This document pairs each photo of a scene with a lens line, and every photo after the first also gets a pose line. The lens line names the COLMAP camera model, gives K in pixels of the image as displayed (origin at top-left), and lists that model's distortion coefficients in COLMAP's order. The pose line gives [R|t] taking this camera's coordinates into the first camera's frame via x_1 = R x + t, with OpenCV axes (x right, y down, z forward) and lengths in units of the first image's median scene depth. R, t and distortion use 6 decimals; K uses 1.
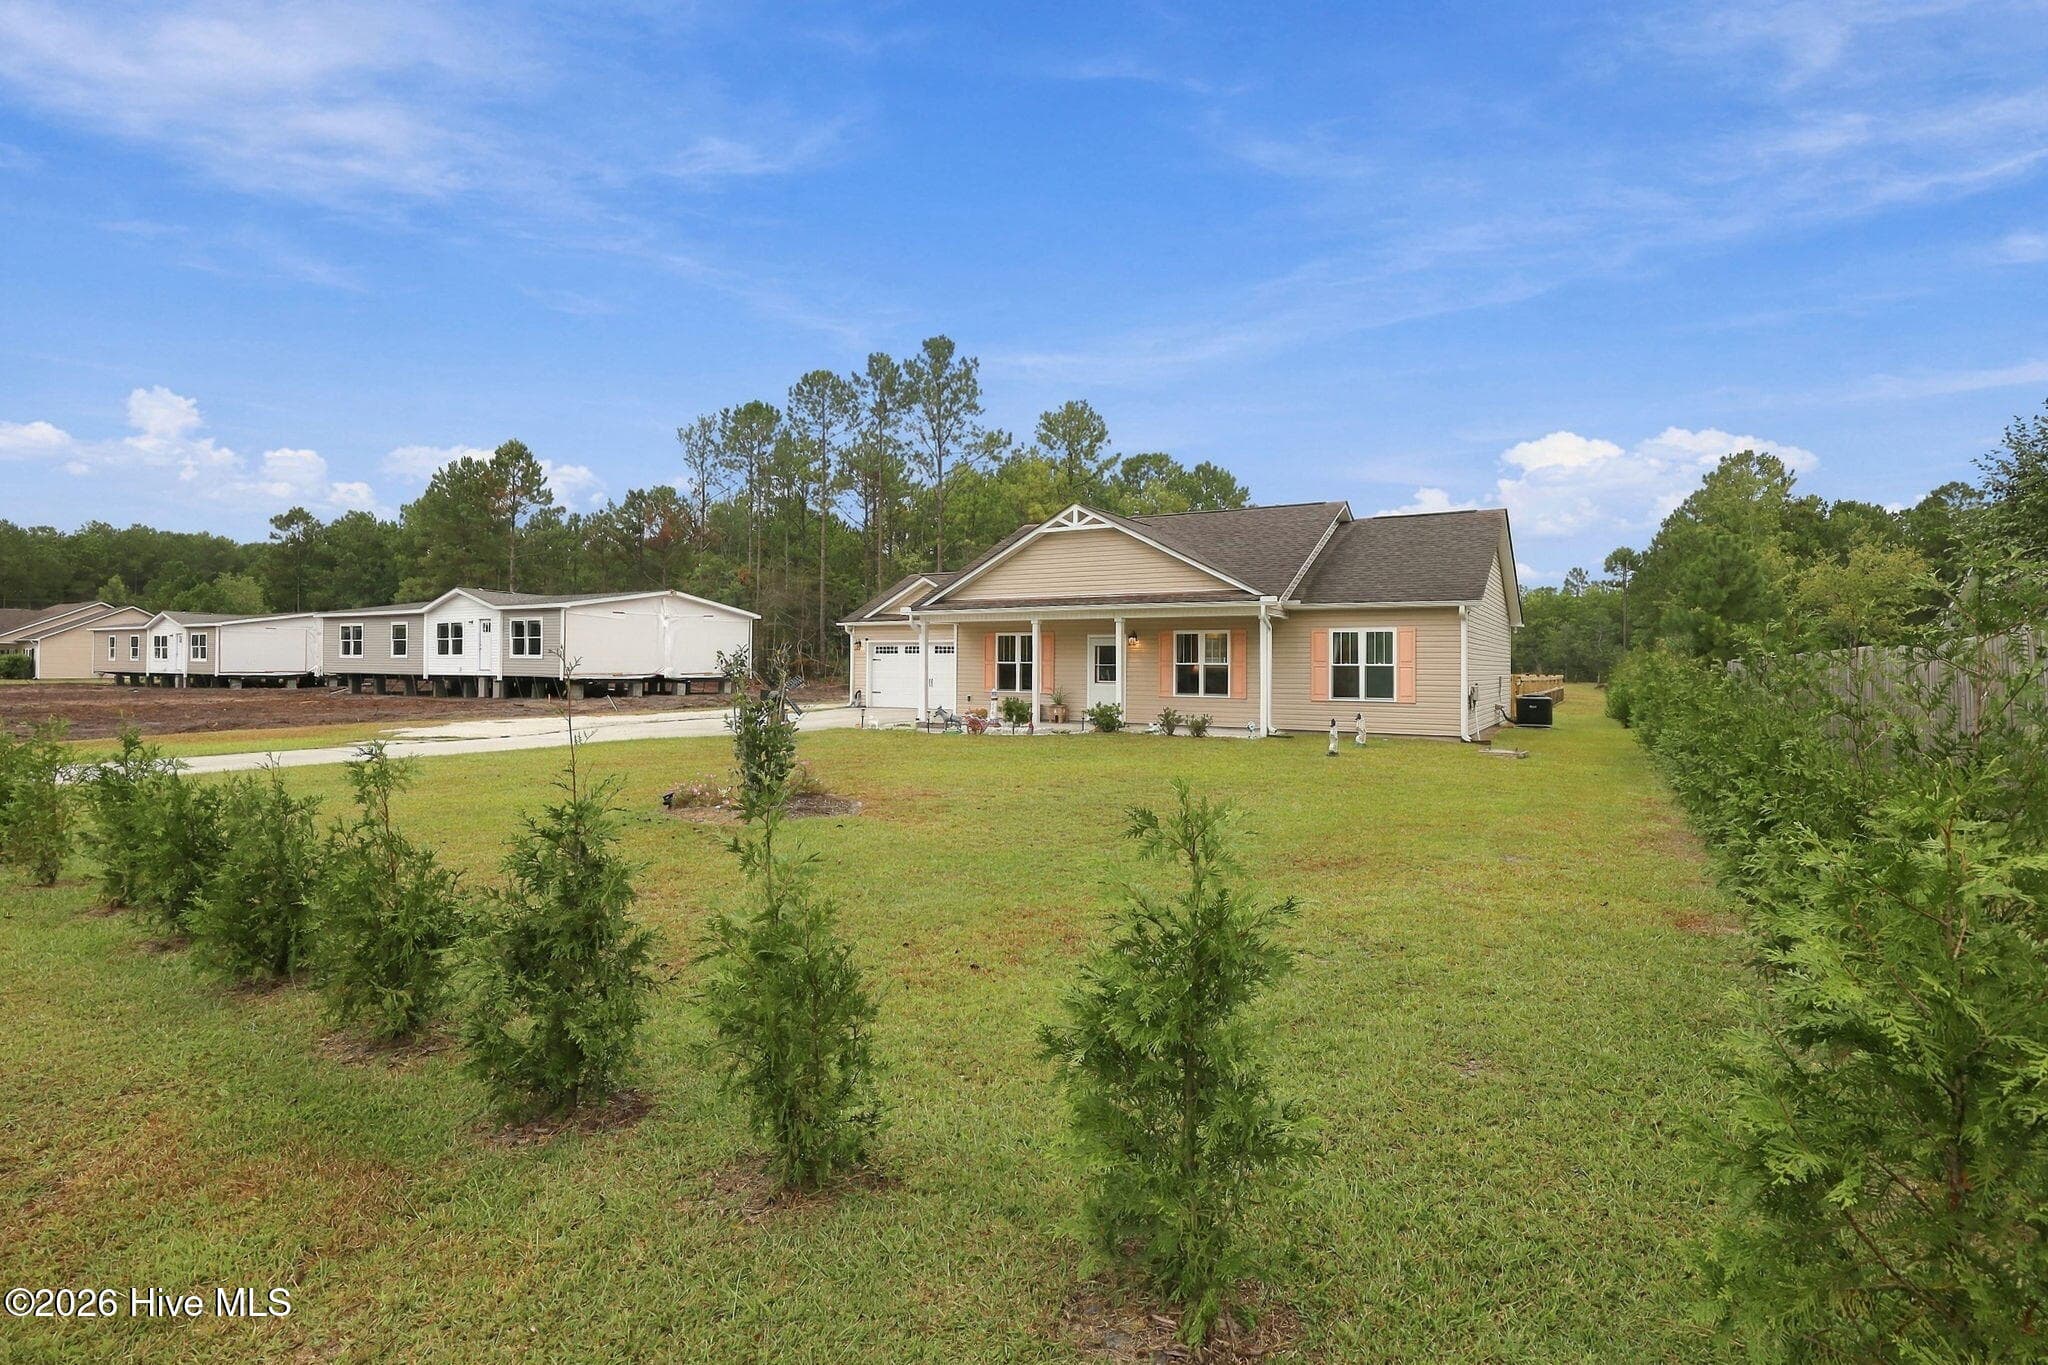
lens RADIAL K [[956.3, 0, 1045.2], [0, 956.3, 647.2], [0, 0, 1]] dist [0.000664, 0.000095]
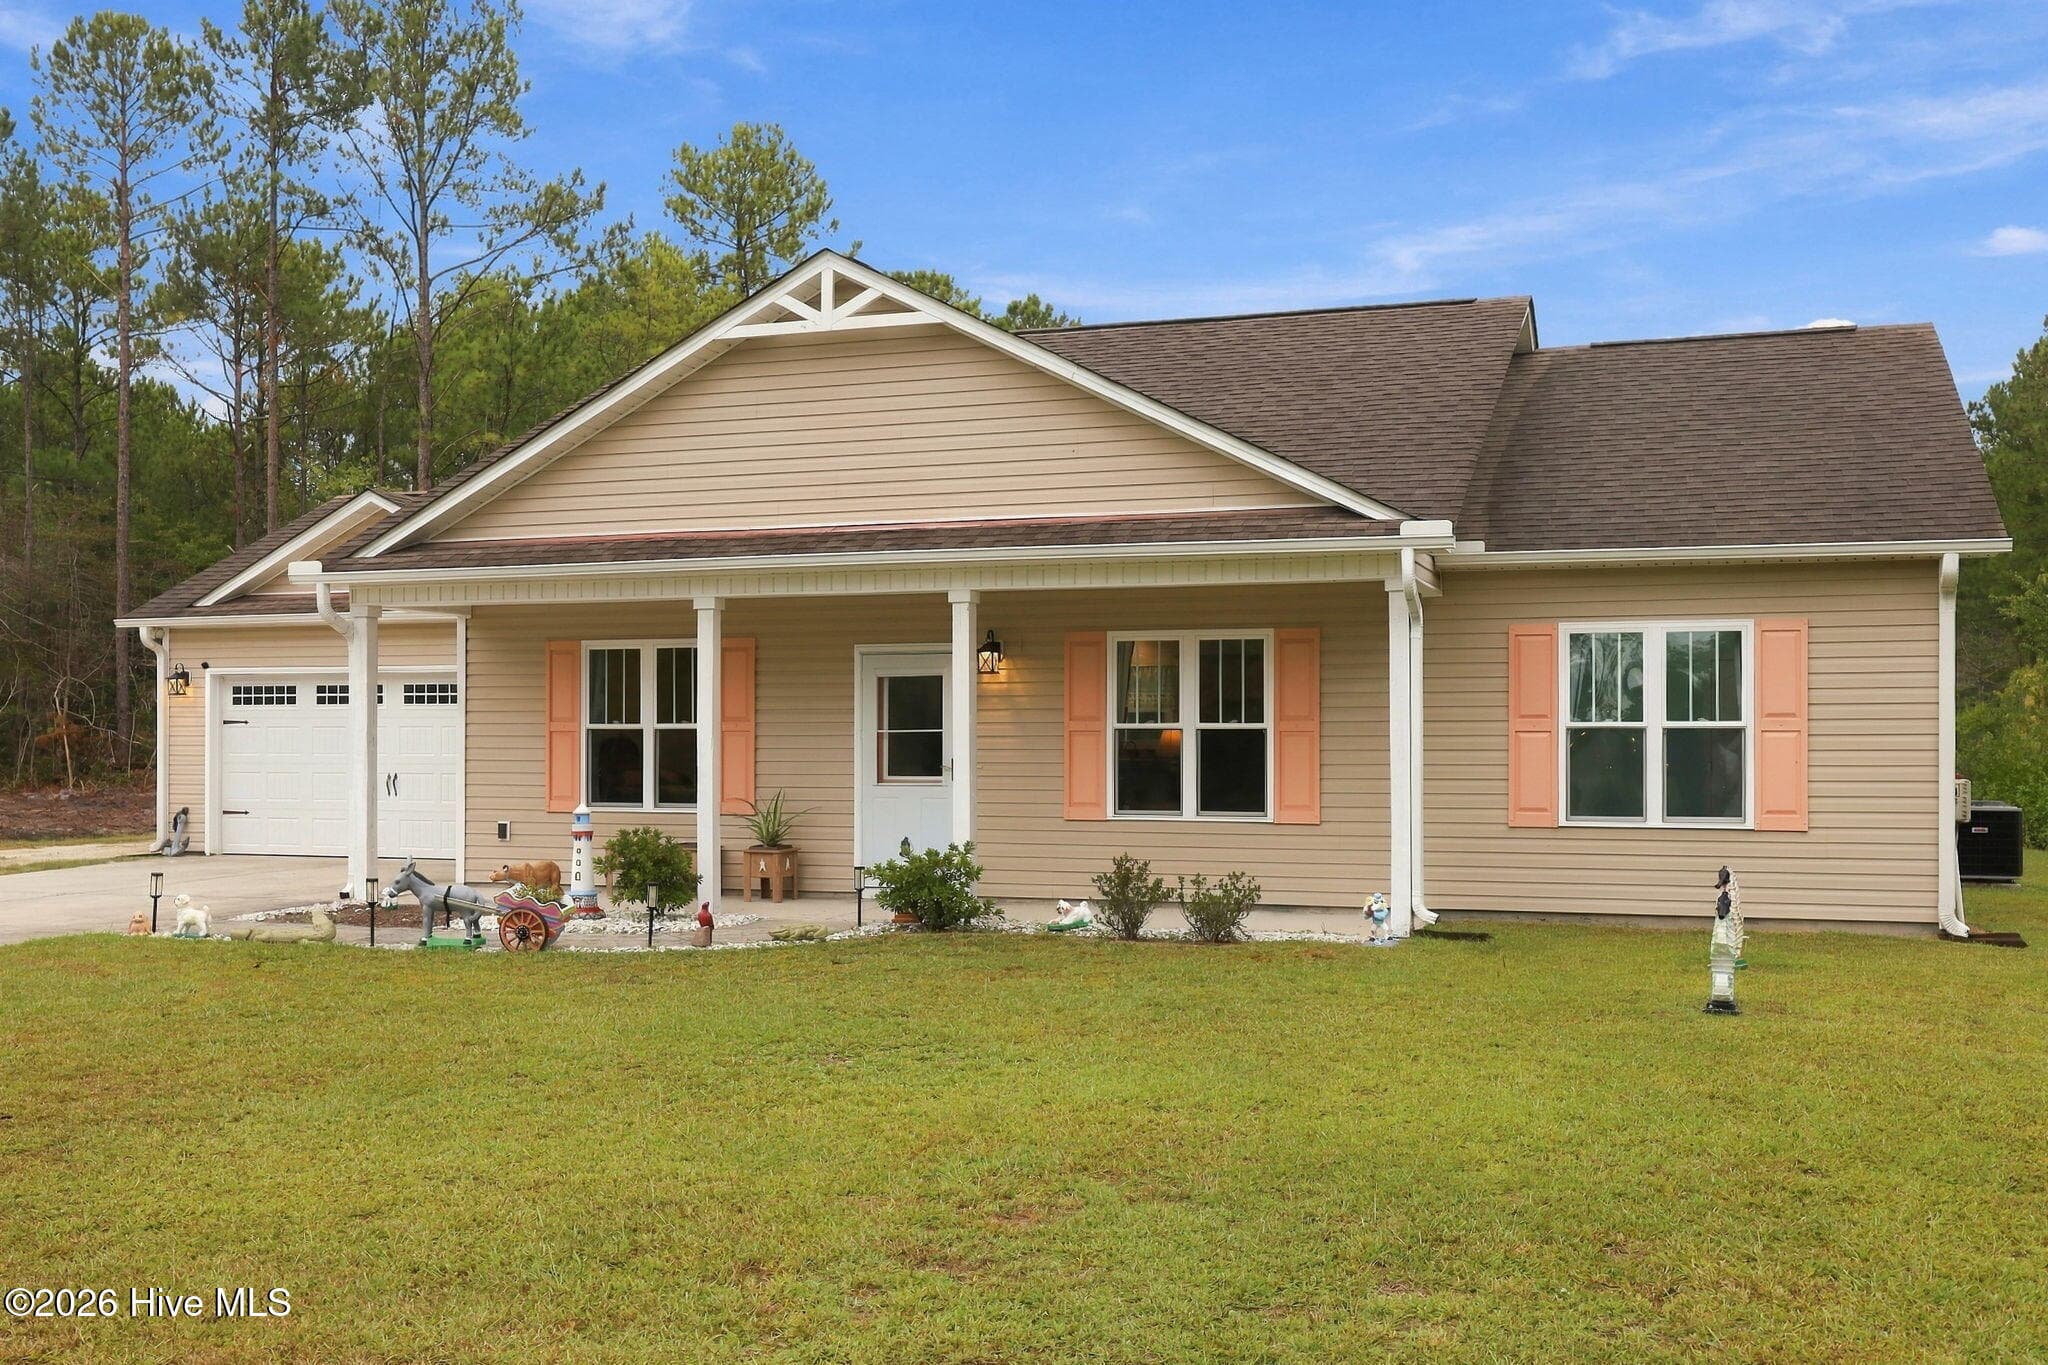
lens RADIAL K [[1945.4, 0, 1046.9], [0, 1945.4, 684.2], [0, 0, 1]] dist [0.003327, 0.005342]
pose [[0.980666, -0.000635, 0.195690, -0.019512], [0.002715, 0.999943, -0.010360, 0.006852], [-0.195672, 0.010691, 0.980611, 0.217049]]
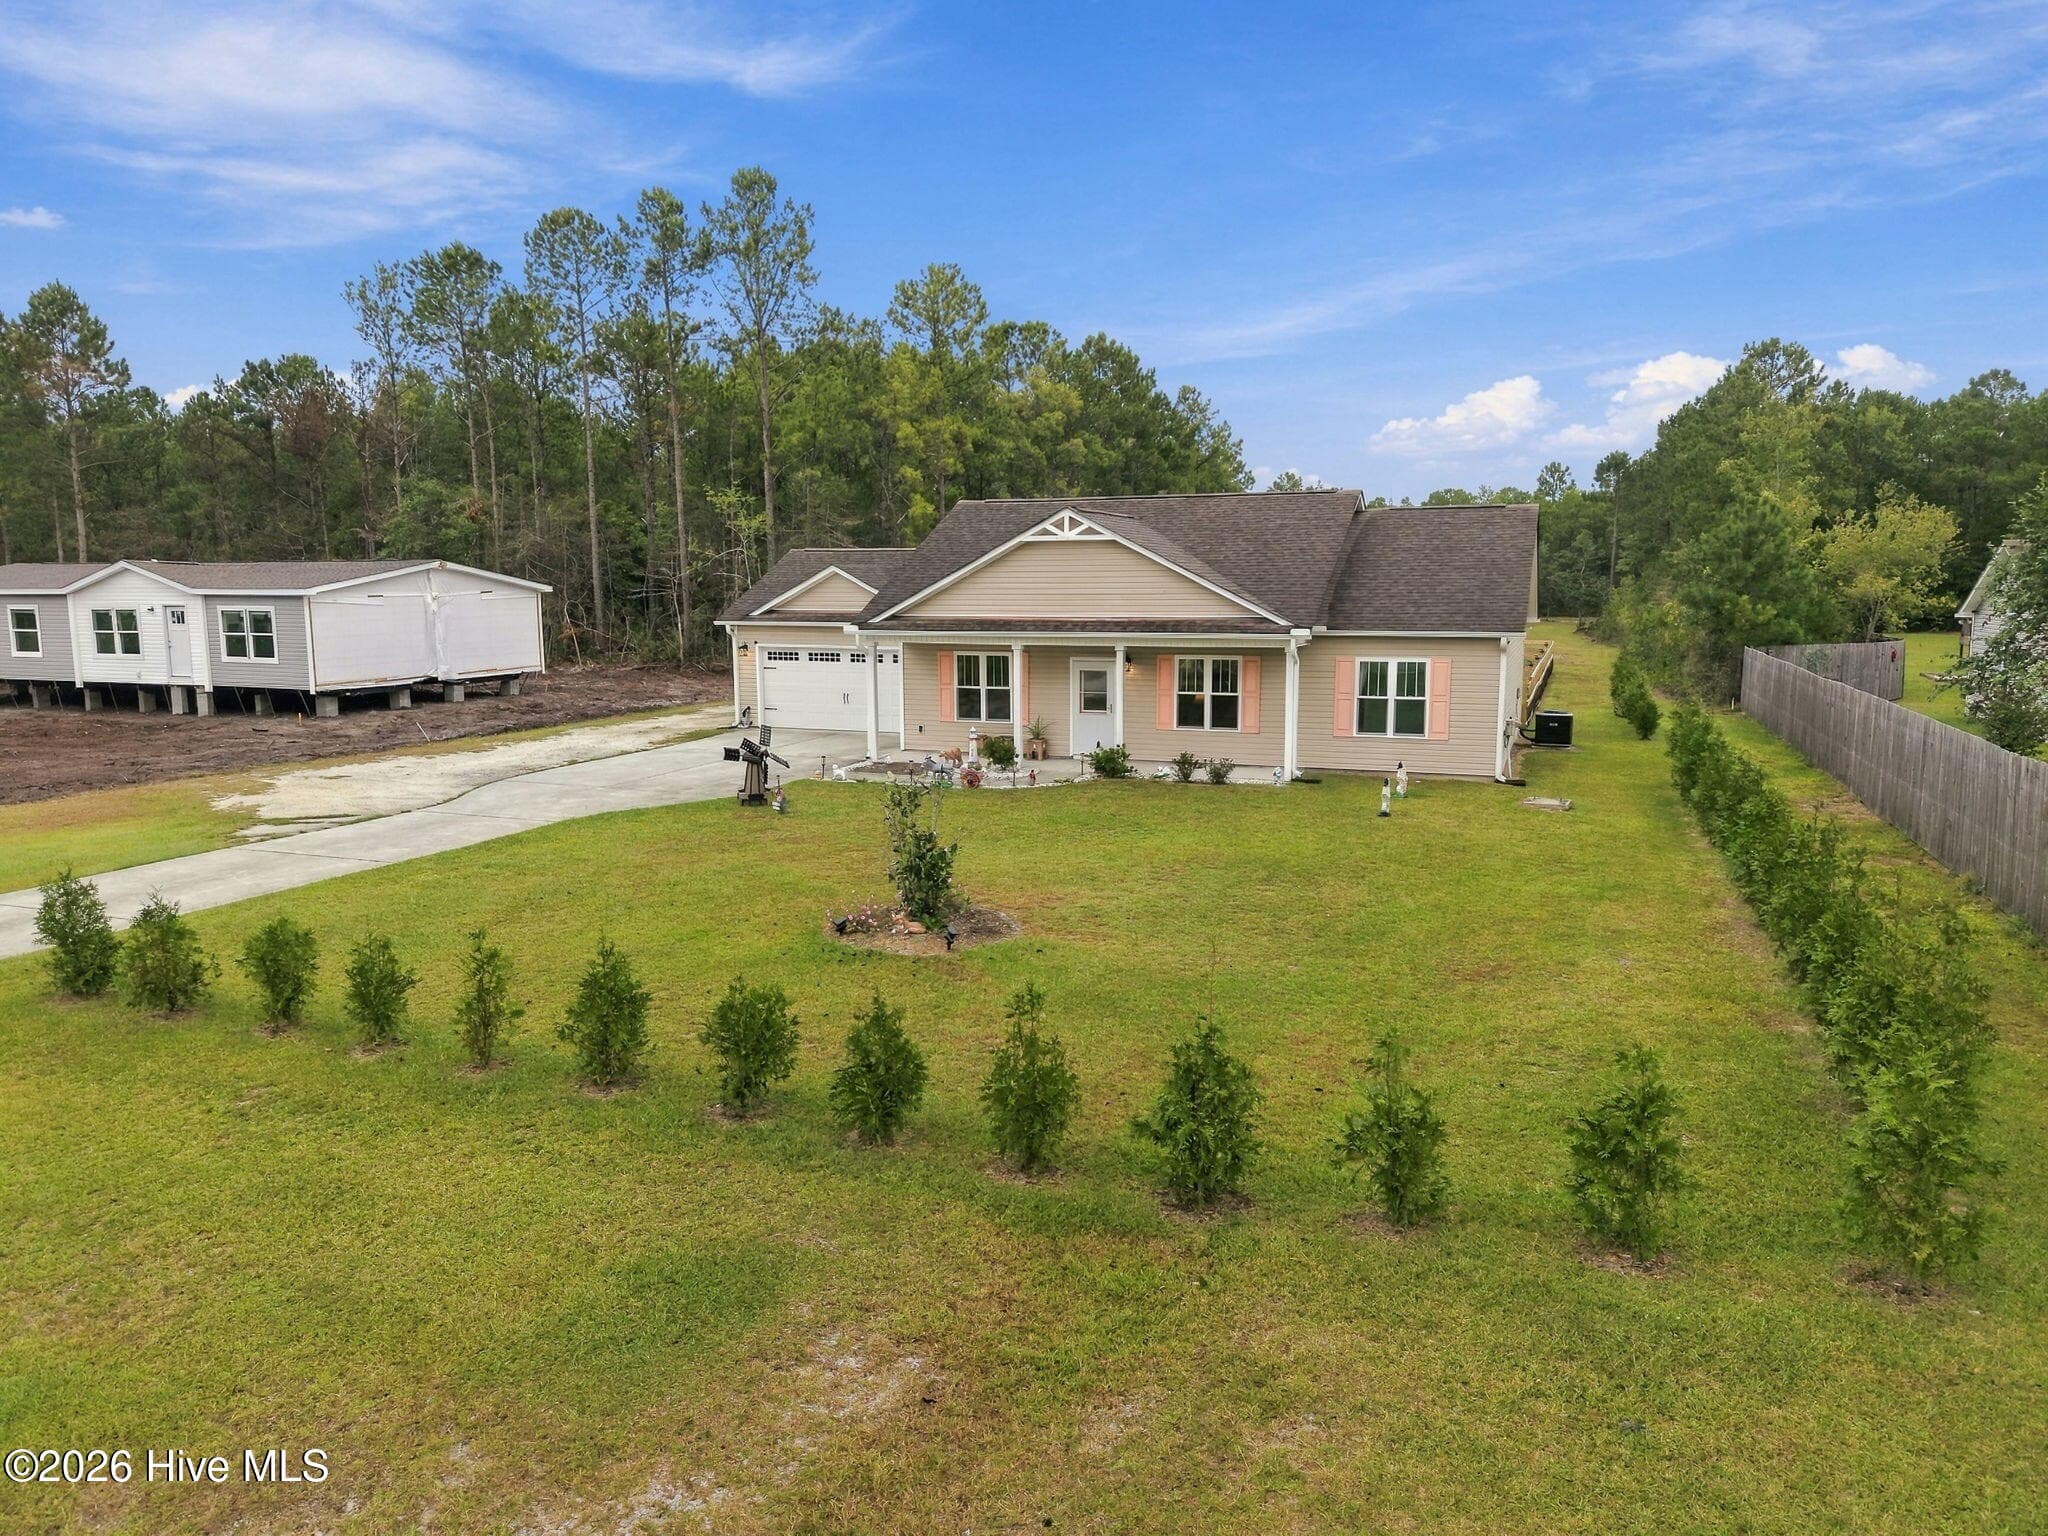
lens RADIAL K [[1357.6, 0, 1024.0], [0, 1357.6, 768.0], [0, 0, 1]] dist [0.052890, -0.081914]
pose [[0.988138, -0.032028, 0.150189, -0.135582], [0.008131, 0.987549, 0.157102, -0.078335], [-0.153351, -0.154017, 0.976095, -0.143008]]
